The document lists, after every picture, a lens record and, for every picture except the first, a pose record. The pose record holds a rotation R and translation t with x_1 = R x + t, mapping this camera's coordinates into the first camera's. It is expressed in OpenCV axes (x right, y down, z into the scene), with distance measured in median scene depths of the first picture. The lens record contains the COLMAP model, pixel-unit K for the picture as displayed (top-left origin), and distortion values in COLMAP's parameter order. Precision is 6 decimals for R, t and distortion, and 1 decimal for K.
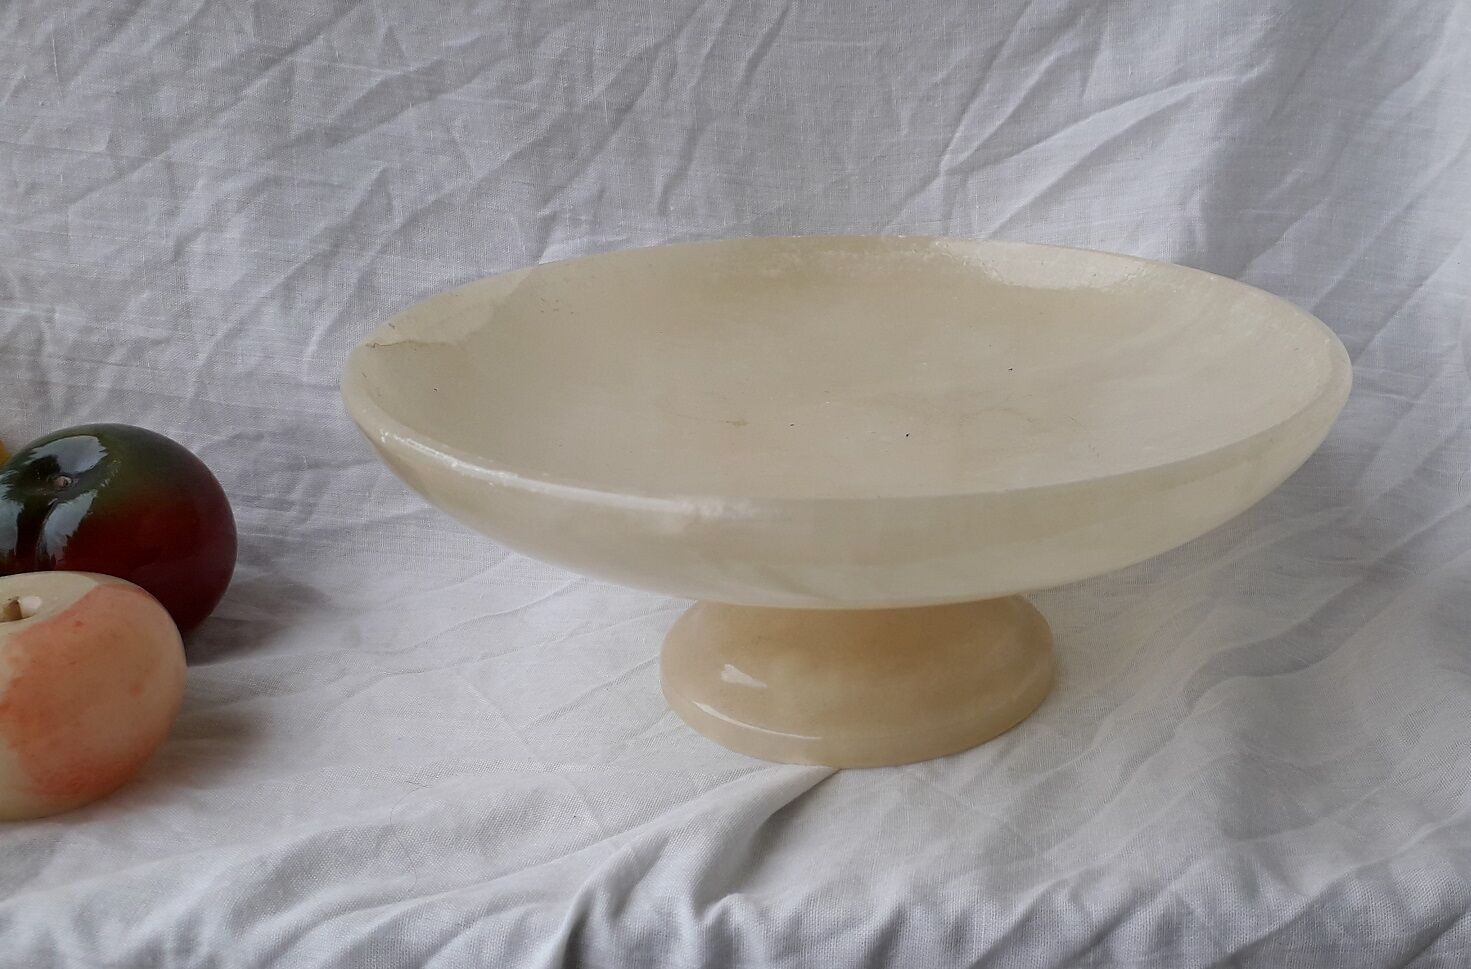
lens RADIAL K [[1564.0, 0, 907.4], [0, 1564.0, 478.1], [0, 0, 1]] dist [0.101327, -0.328825]
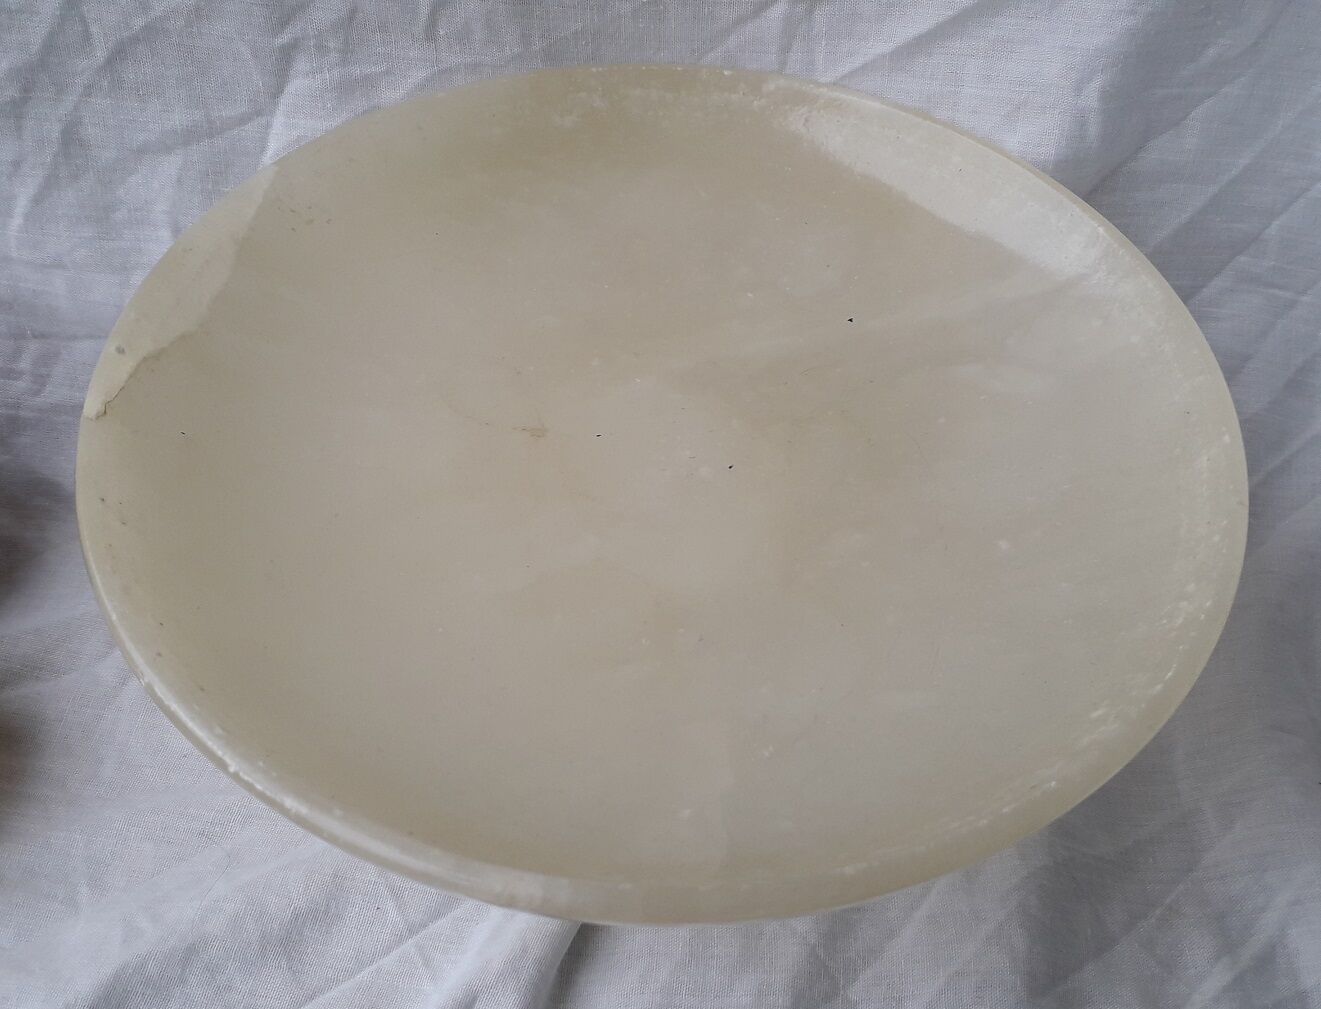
lens RADIAL K [[1586.3, 0, 719.6], [0, 1586.3, 537.9], [0, 0, 1]] dist [0.009647, -0.086934]
pose [[0.998394, 0.036066, 0.043685, -0.036174], [-0.052632, 0.875776, 0.479841, -0.350327], [-0.020952, -0.481369, 0.876267, 0.173387]]
